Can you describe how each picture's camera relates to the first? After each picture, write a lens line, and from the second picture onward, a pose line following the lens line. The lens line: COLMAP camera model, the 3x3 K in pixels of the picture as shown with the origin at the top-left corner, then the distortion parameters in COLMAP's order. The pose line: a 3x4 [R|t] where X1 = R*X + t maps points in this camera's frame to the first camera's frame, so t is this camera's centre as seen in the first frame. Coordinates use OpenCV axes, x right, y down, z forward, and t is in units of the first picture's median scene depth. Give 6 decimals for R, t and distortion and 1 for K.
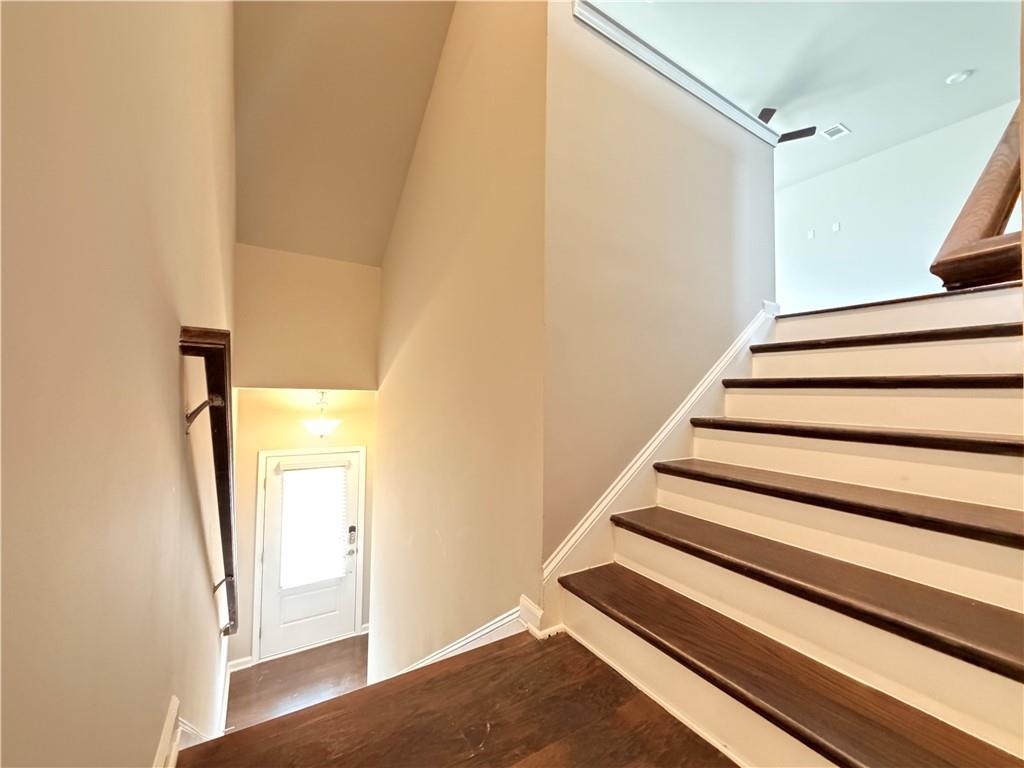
lens RADIAL K [[412.8, 0, 510.7], [0, 412.8, 384.3], [0, 0, 1]] dist [0.000470, 0.001202]
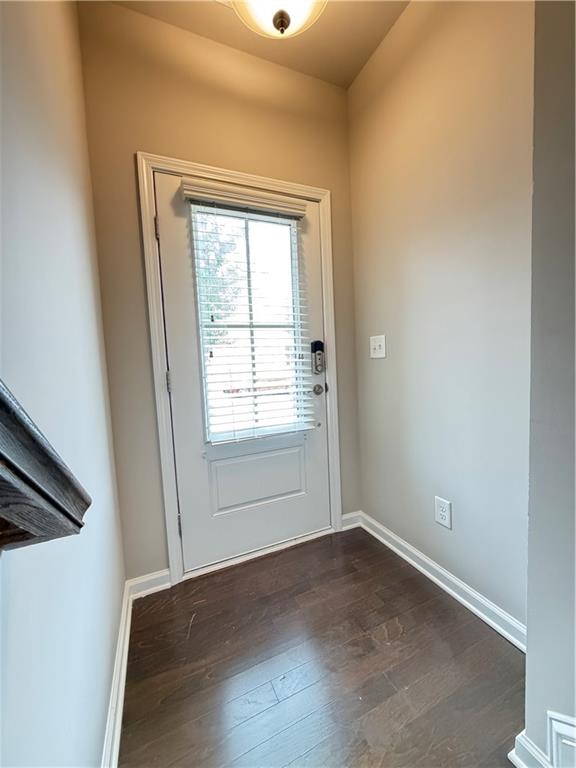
lens RADIAL K [[309.6, 0, 290.6], [0, 309.6, 383.4], [0, 0, 1]] dist [0.000470, 0.001202]
pose [[0.989425, -0.054633, -0.134367, -0.397458], [0.067806, 0.993117, 0.095505, 0.387081], [0.128224, -0.103606, 0.986319, 0.638208]]
